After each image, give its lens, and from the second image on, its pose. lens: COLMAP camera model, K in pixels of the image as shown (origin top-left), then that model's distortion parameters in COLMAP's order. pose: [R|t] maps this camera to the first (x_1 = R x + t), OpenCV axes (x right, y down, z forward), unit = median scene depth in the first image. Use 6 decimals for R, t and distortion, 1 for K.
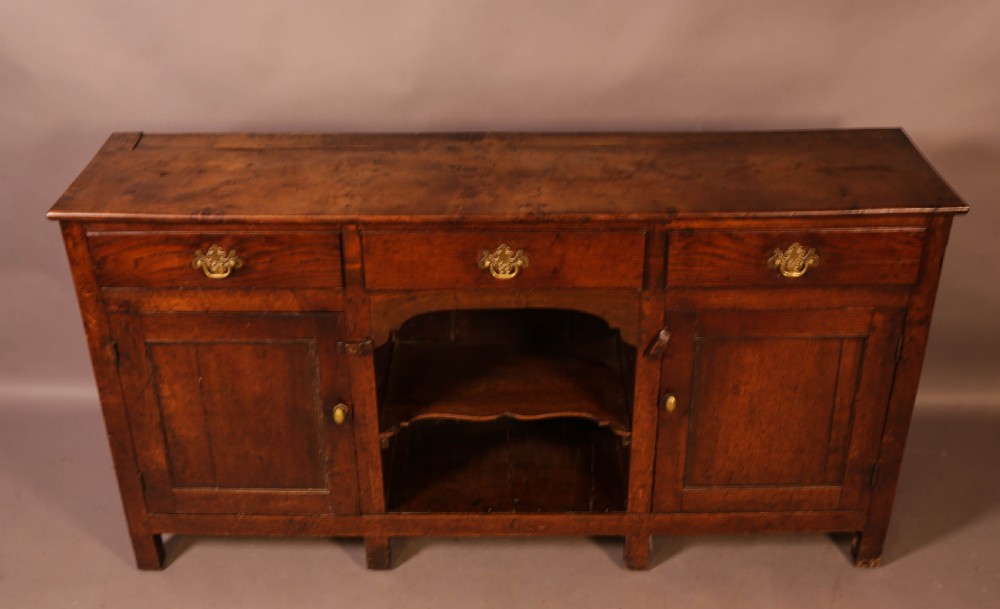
lens RADIAL K [[1160.4, 0, 498.1], [0, 1160.4, 382.1], [0, 0, 1]] dist [0.014840, 0.026386]
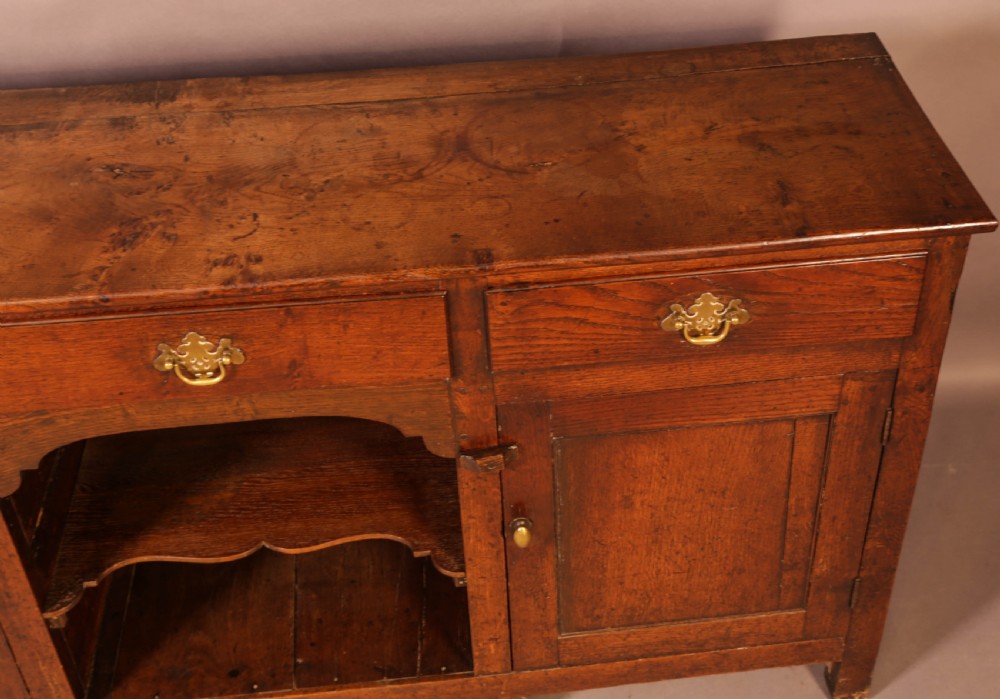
lens RADIAL K [[1300.2, 0, 537.3], [0, 1300.2, 295.1], [0, 0, 1]] dist [0.016144, 0.123531]
pose [[0.994218, -0.076419, 0.075435, 0.114351], [0.067173, 0.990703, 0.118302, -0.183861], [-0.083774, -0.112550, 0.990108, 0.340556]]
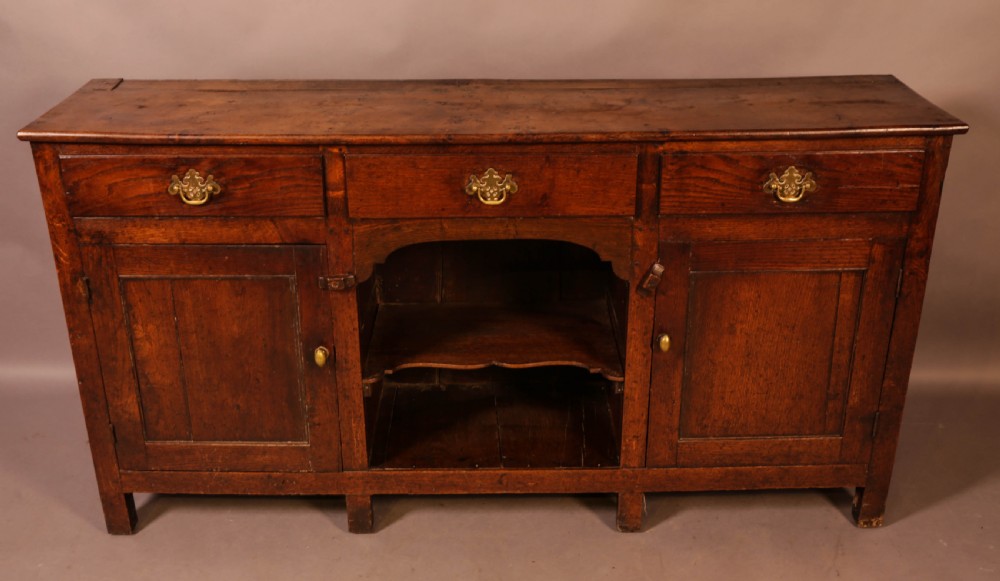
lens RADIAL K [[1125.1, 0, 499.3], [0, 1125.1, 380.8], [0, 0, 1]] dist [0.000824, 0.059436]
pose [[0.999899, -0.001267, 0.014187, -0.002069], [0.002381, 0.996892, -0.078744, 0.122095], [-0.014043, 0.078770, 0.996794, 0.072278]]
